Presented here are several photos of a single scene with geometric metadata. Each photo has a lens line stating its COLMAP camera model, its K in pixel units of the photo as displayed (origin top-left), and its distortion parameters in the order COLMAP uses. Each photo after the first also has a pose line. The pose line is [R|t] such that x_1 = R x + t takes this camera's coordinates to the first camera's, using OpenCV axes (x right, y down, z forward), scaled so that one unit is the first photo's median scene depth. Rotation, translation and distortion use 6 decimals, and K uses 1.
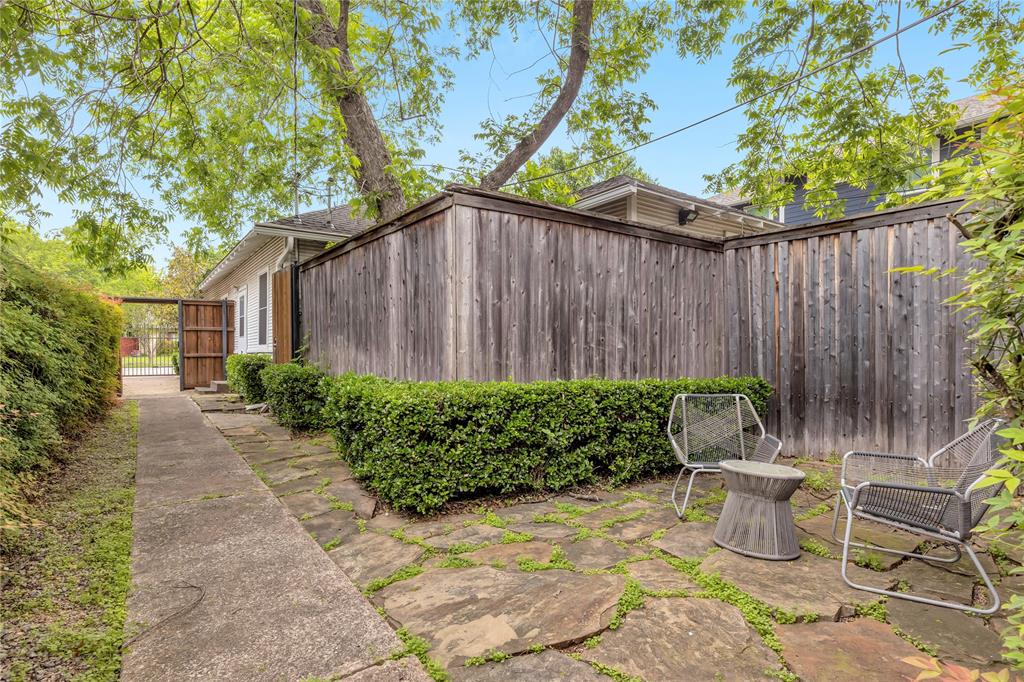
lens RADIAL K [[528.0, 0, 512.4], [0, 528.0, 358.6], [0, 0, 1]] dist [-0.001213, 0.000055]
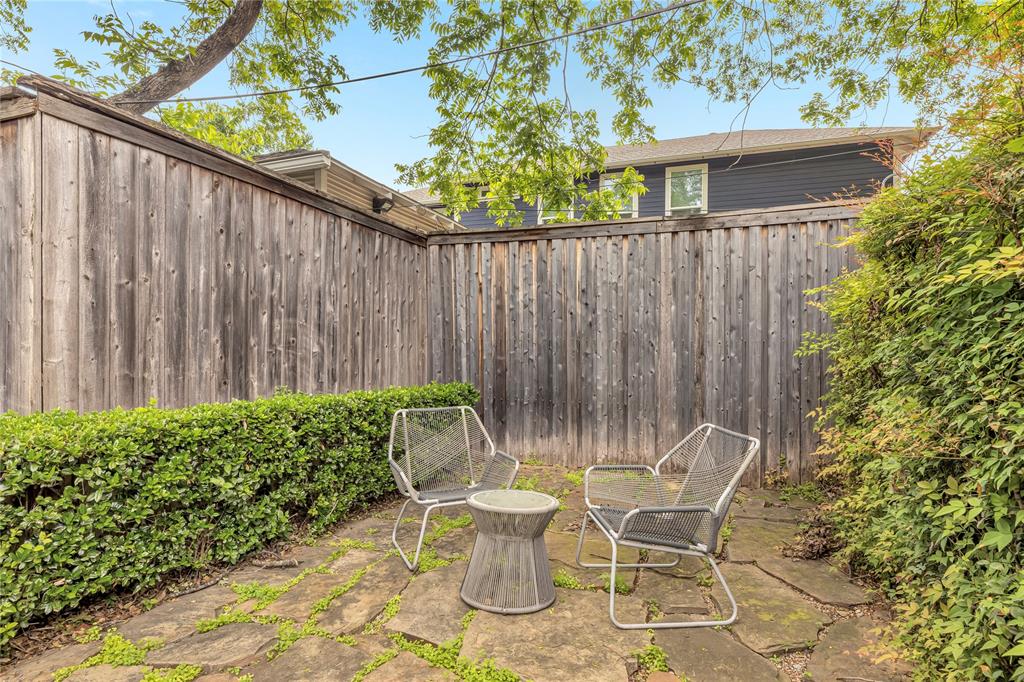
lens RADIAL K [[534.0, 0, 512.9], [0, 534.0, 346.1], [0, 0, 1]] dist [-0.000001, -0.000387]
pose [[0.822529, 0.005031, 0.568700, -0.010638], [0.004609, 0.999869, -0.015512, -0.015882], [-0.568704, 0.015380, 0.822398, 0.185419]]
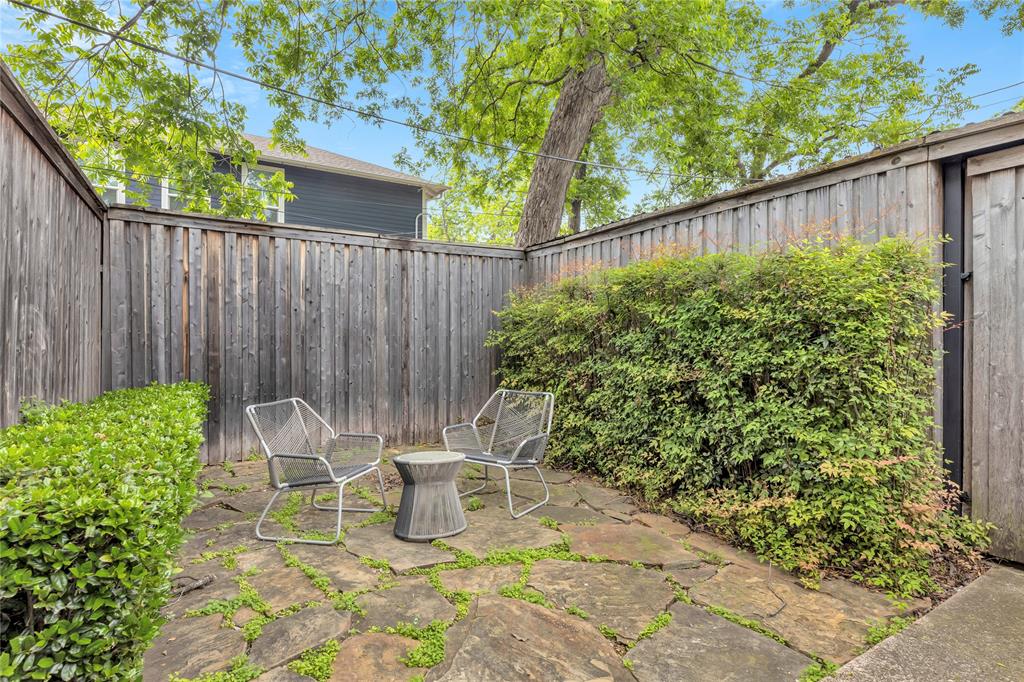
lens RADIAL K [[516.8, 0, 504.6], [0, 516.8, 340.1], [0, 0, 1]] dist [0.000152, 0.000106]
pose [[0.071826, 0.003658, 0.997410, -0.381515], [0.021965, 0.999745, -0.005248, -0.017971], [-0.997175, 0.022285, 0.071727, 0.482601]]
